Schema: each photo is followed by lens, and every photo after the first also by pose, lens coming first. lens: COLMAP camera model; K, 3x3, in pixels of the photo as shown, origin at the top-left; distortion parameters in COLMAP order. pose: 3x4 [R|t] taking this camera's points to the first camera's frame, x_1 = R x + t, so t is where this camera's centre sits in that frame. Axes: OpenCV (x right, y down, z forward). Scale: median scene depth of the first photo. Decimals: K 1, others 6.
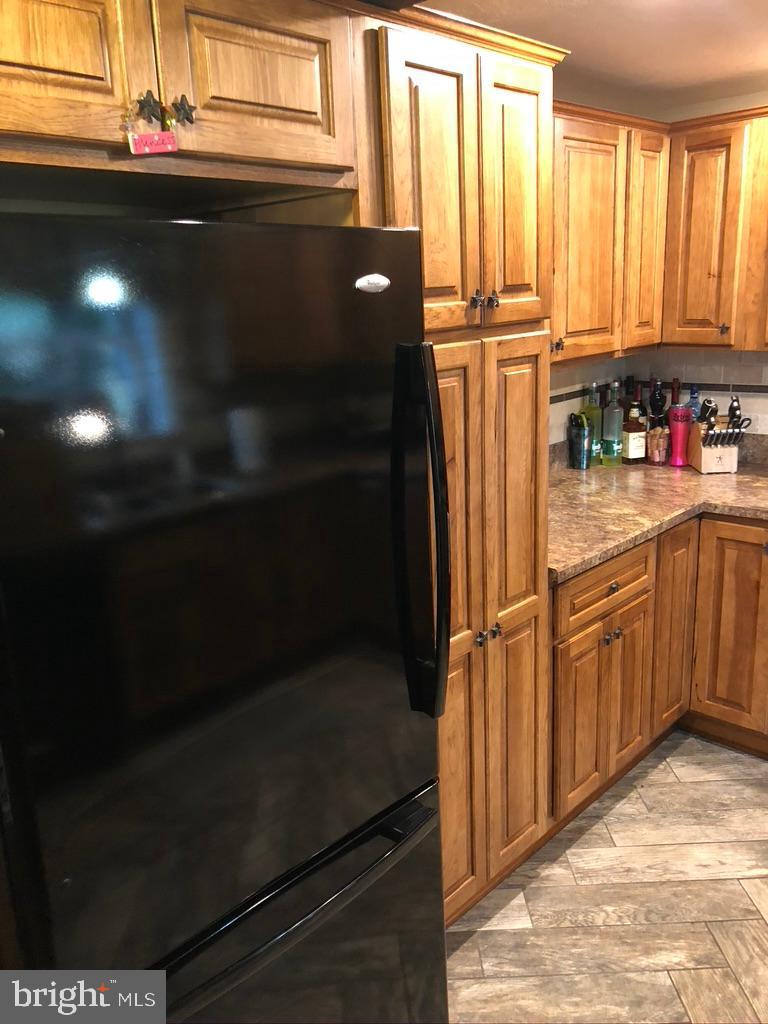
lens RADIAL K [[850.9, 0, 384.1], [0, 850.9, 512.4], [0, 0, 1]] dist [0.029411, 0.006804]
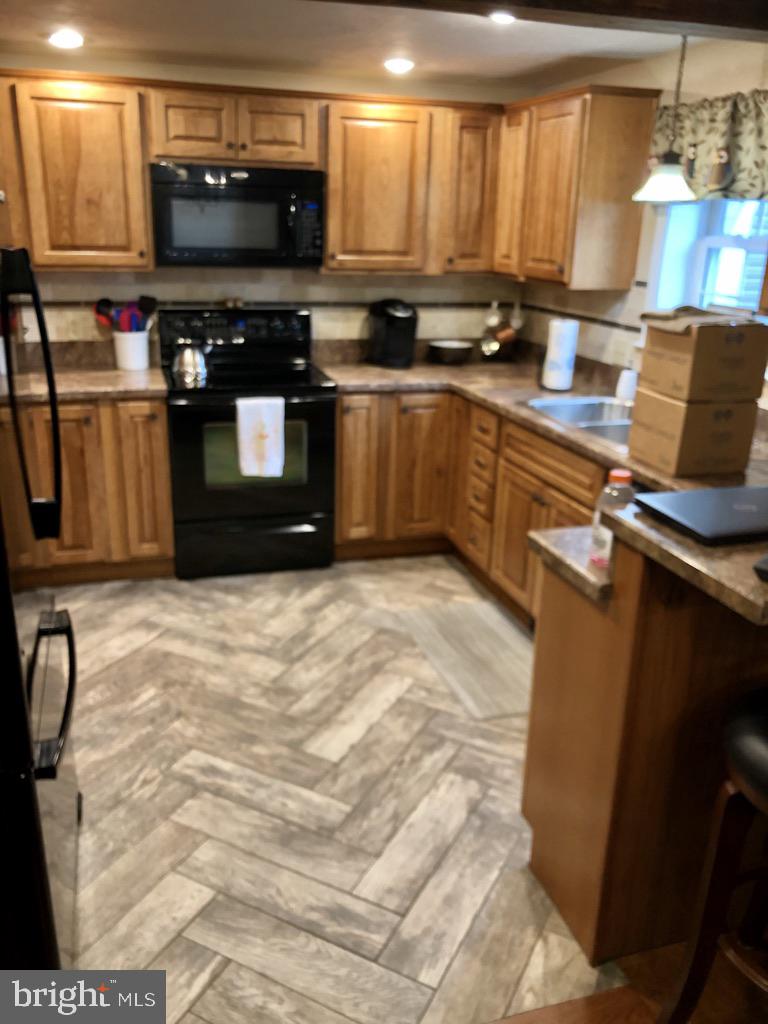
lens RADIAL K [[850.9, 0, 382.9], [0, 850.9, 510.0], [0, 0, 1]] dist [0.029411, 0.006804]
pose [[0.483281, -0.228136, 0.845218, -0.624469], [0.173284, 0.971276, 0.163080, 0.048556], [-0.858144, 0.067649, 0.508932, -0.095588]]
